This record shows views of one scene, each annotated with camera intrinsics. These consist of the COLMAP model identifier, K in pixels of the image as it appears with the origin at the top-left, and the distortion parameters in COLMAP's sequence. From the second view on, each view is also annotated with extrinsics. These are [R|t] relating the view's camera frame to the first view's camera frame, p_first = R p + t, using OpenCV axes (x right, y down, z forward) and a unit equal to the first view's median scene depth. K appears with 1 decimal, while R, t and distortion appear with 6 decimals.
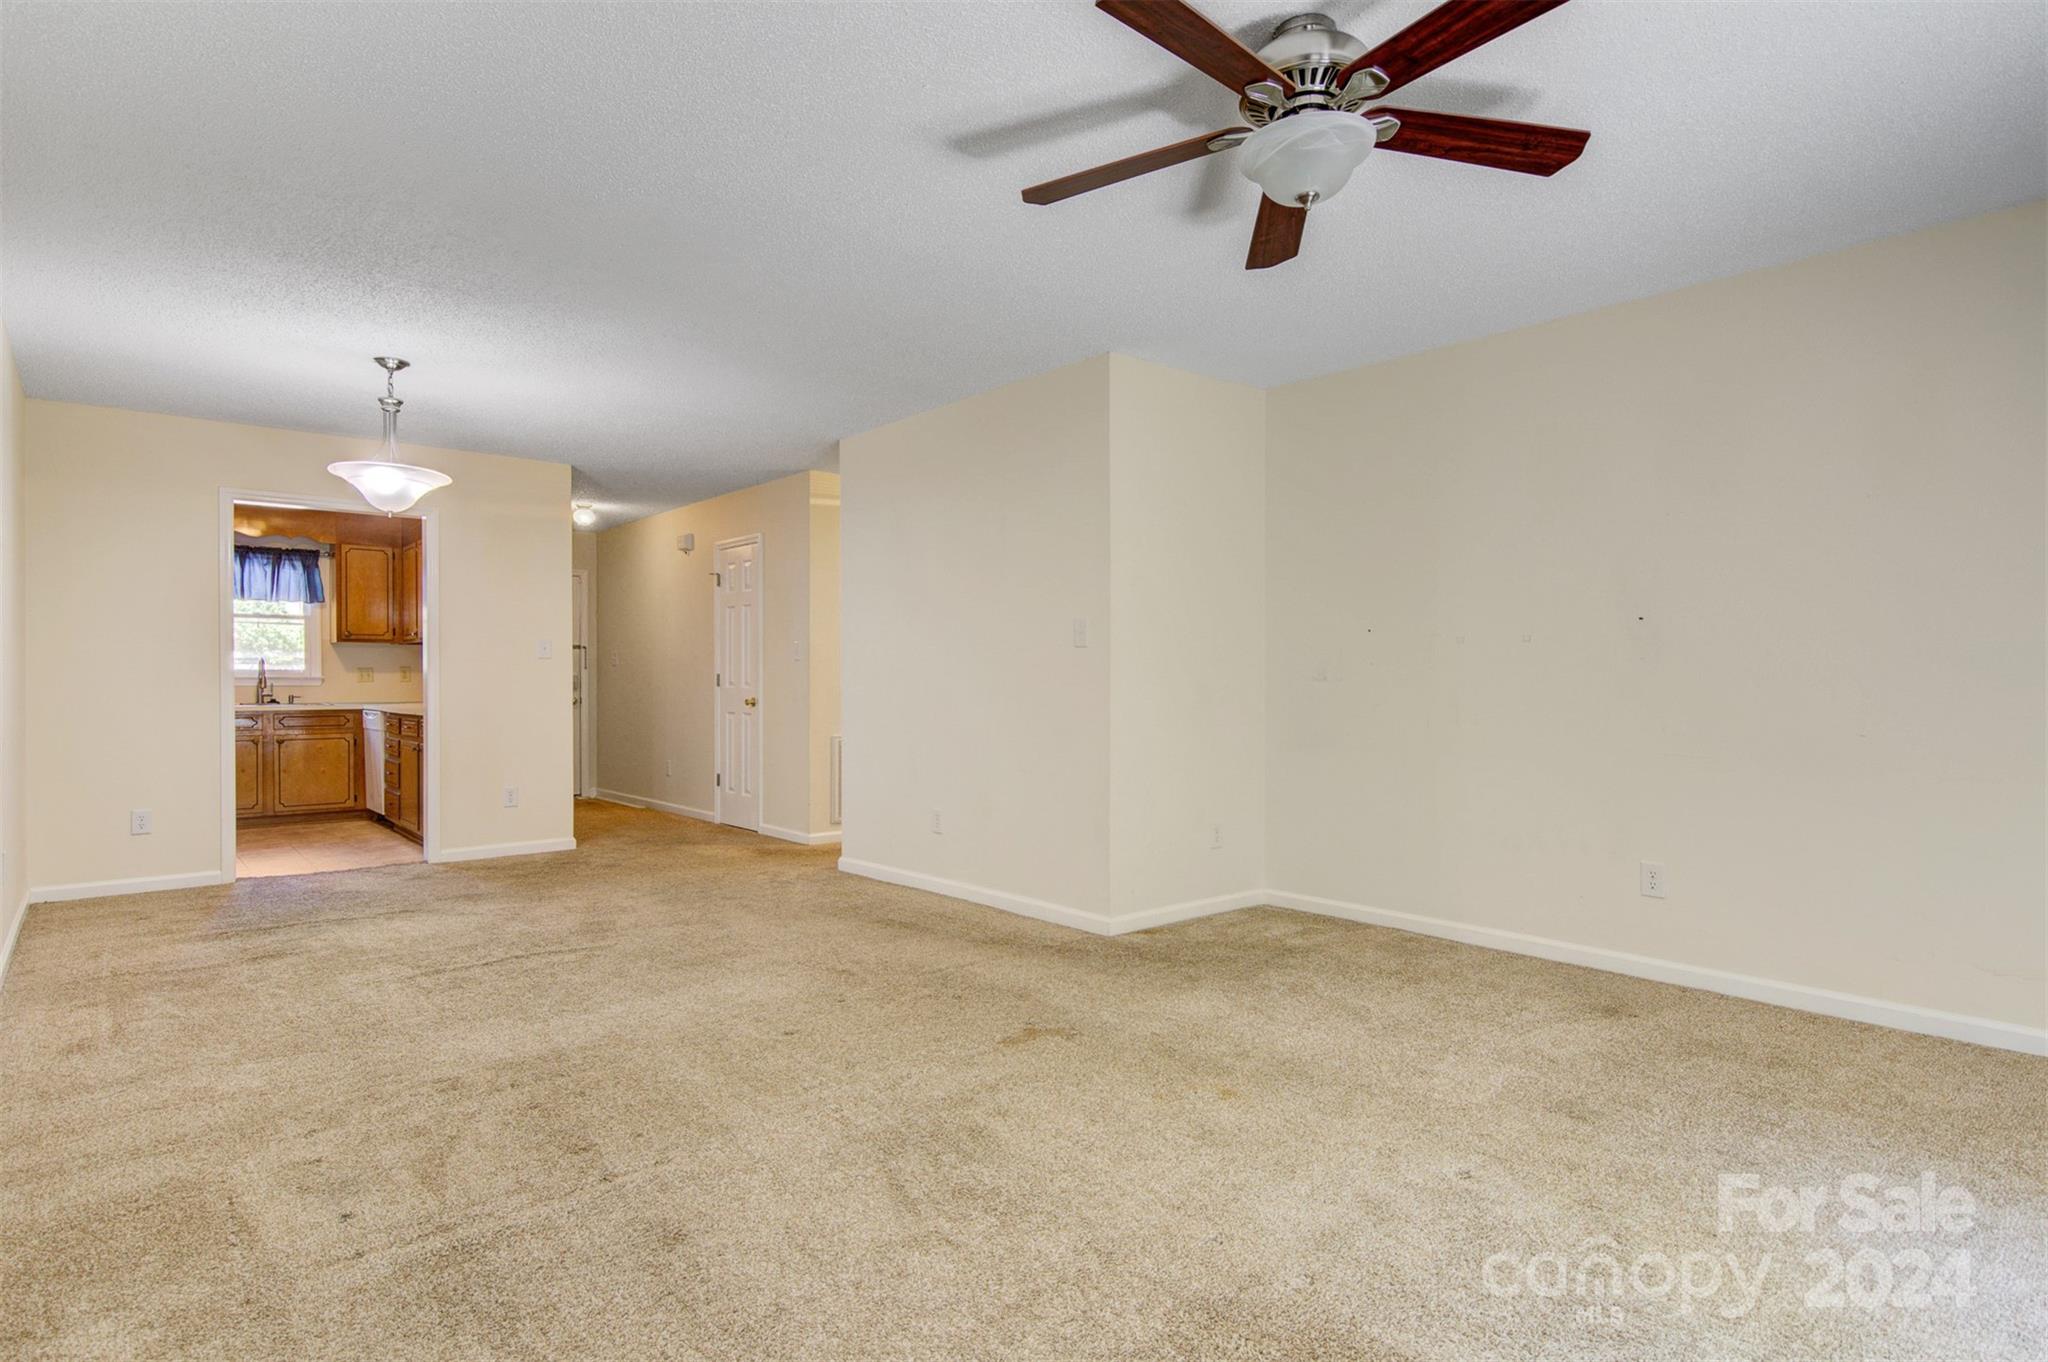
lens RADIAL K [[1080.2, 0, 1019.5], [0, 1080.2, 678.1], [0, 0, 1]] dist [0.018441, -0.016807]
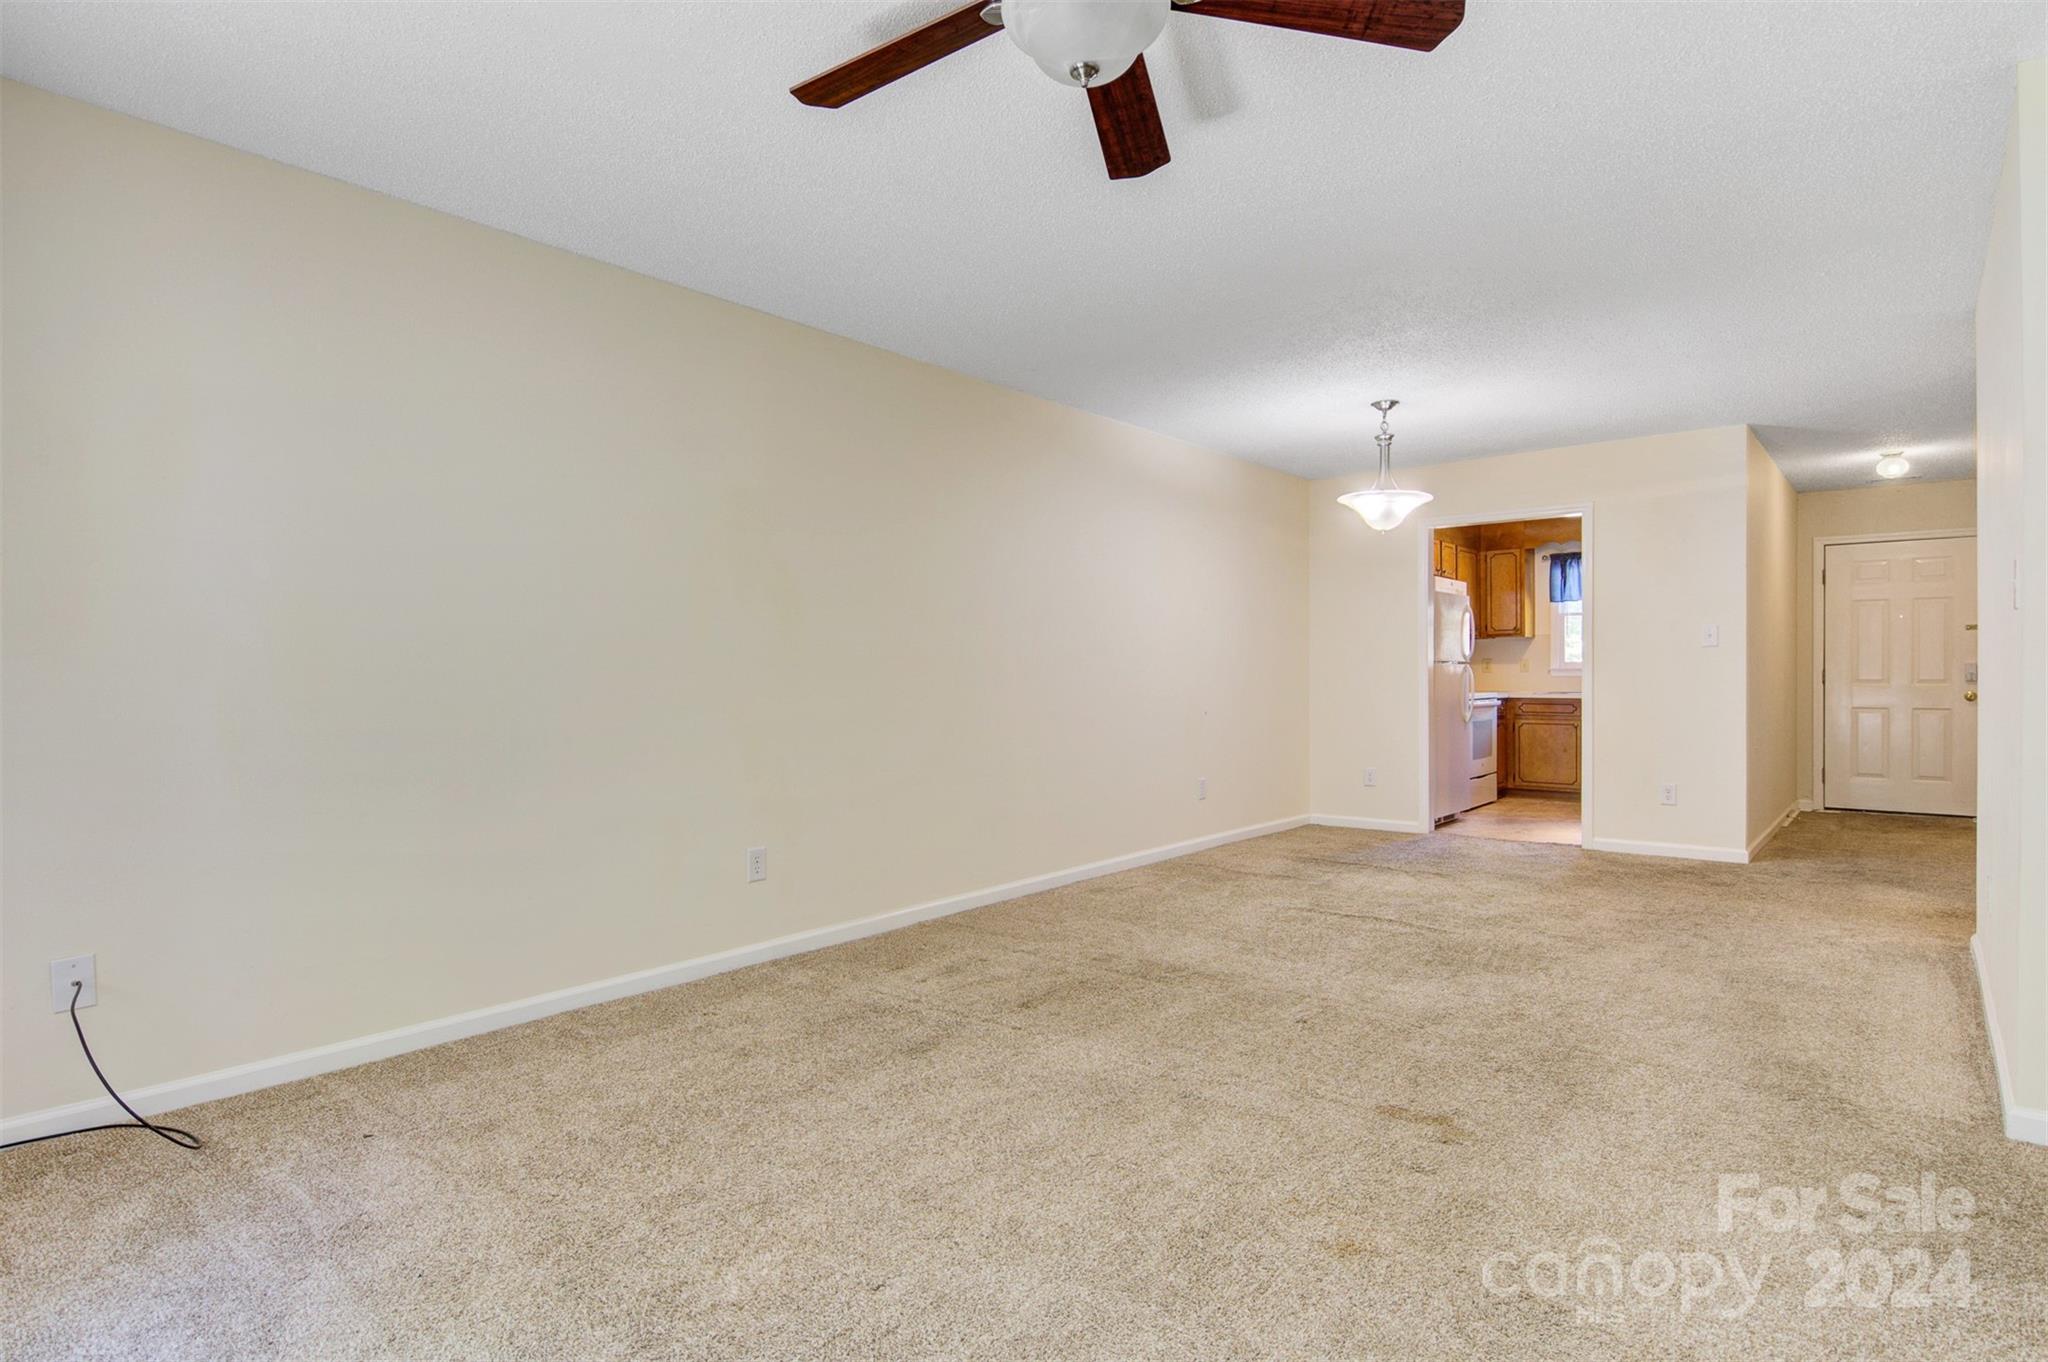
lens RADIAL K [[1080.2, 0, 1013.1], [0, 1080.2, 685.0], [0, 0, 1]] dist [0.018441, -0.016807]
pose [[0.168471, 0.011228, -0.985643, 0.304001], [0.005072, 0.999912, 0.012257, -0.000276], [0.985693, -0.007065, 0.168400, 0.233079]]
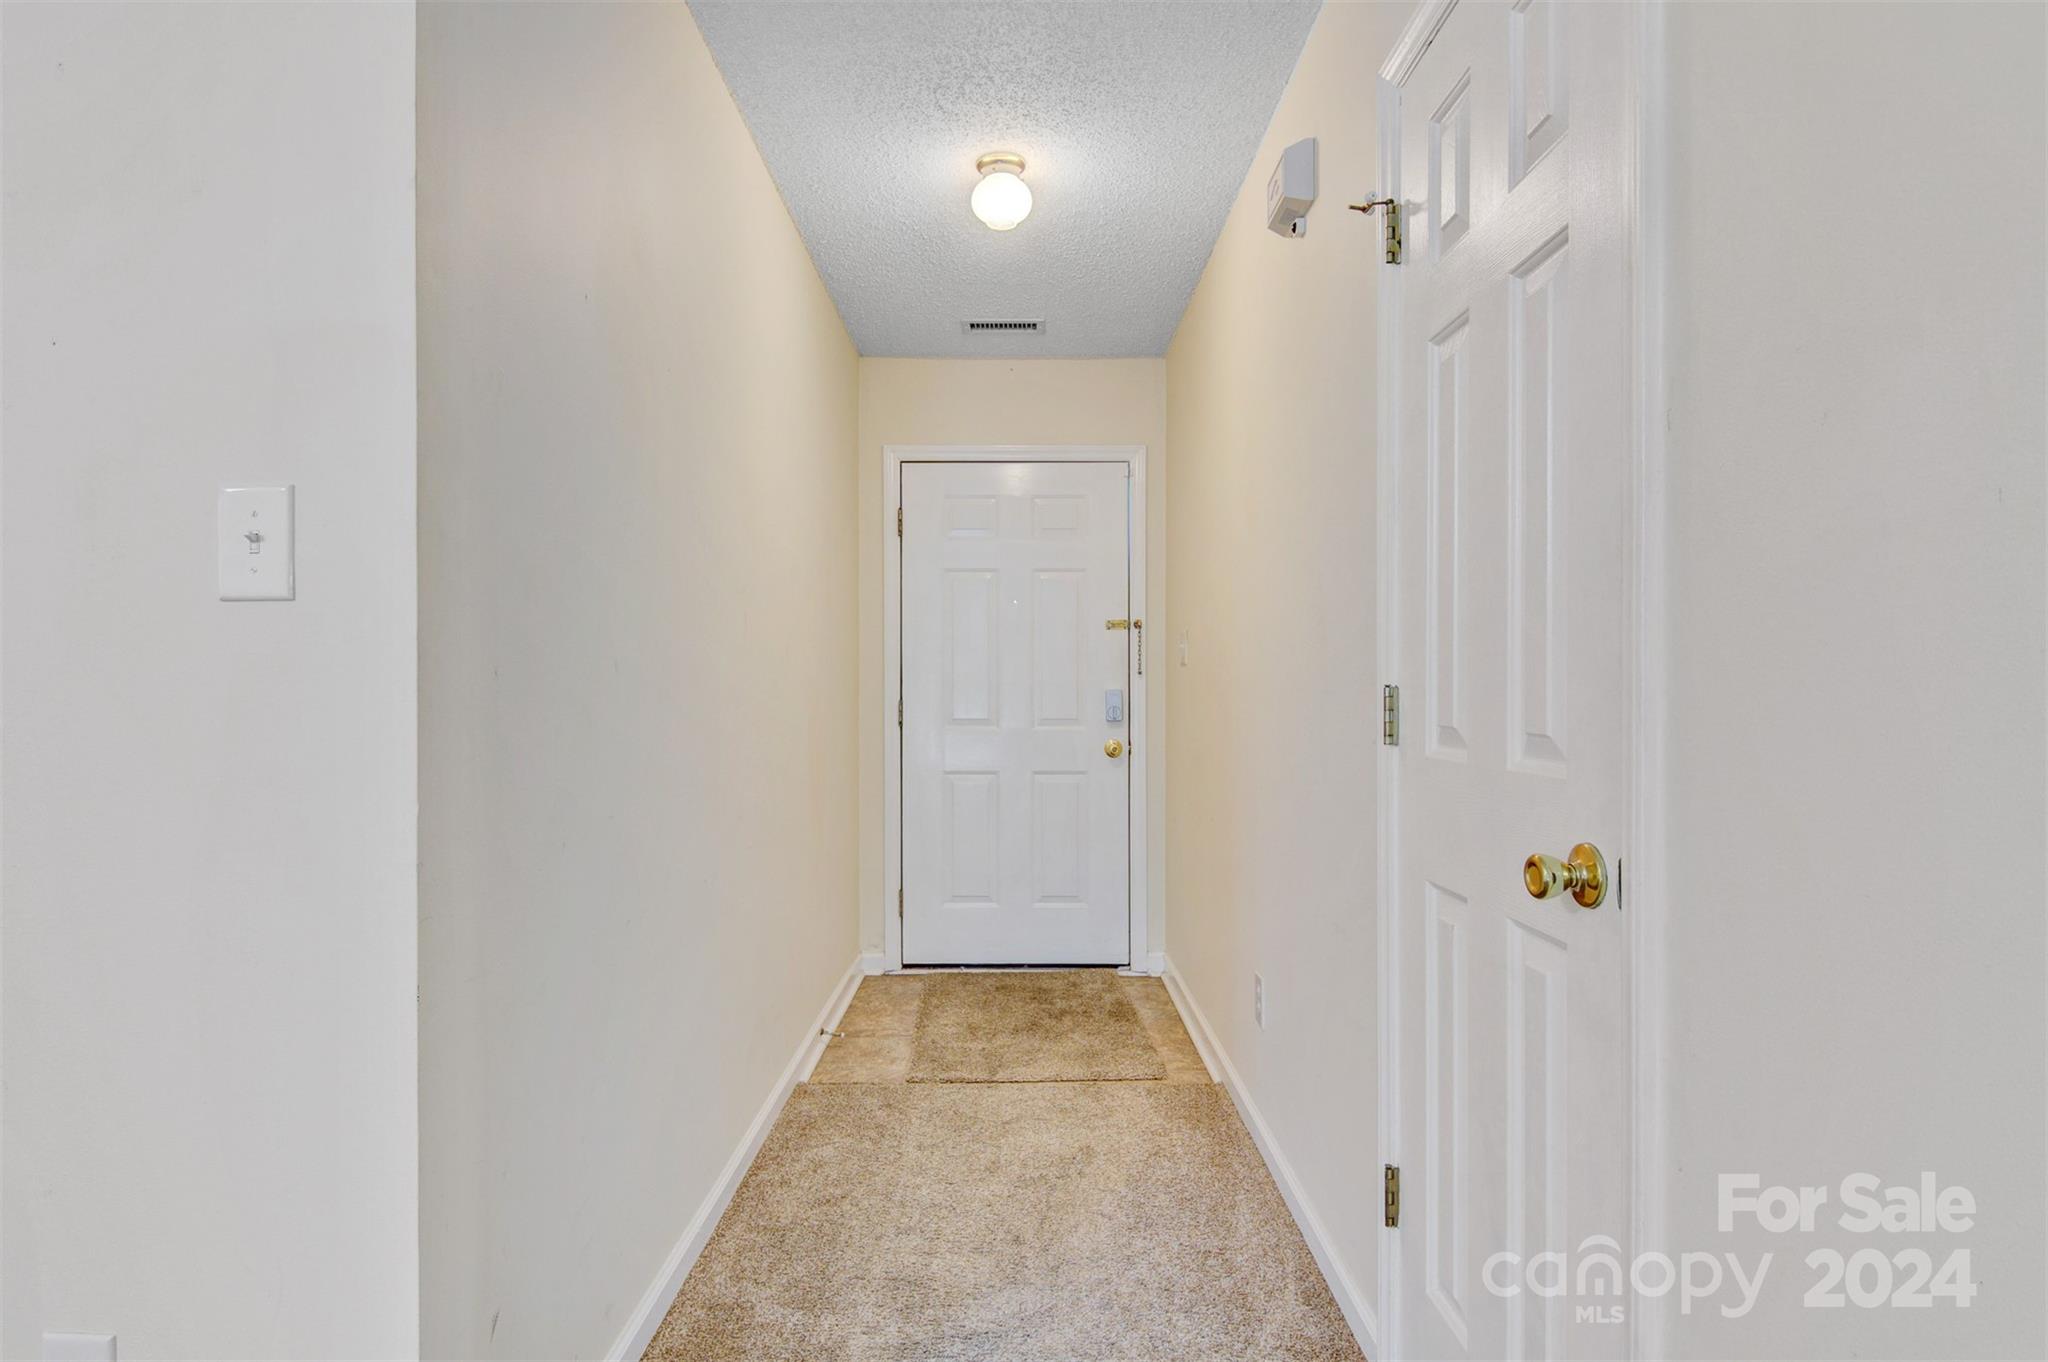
lens RADIAL K [[1080.2, 0, 1023.8], [0, 1080.2, 699.2], [0, 0, 1]] dist [0.018441, -0.016807]
pose [[0.765709, 0.004309, -0.643173, -0.201182], [0.001520, 0.999963, 0.008510, -0.003161], [0.643185, -0.007494, 0.765674, 0.806316]]
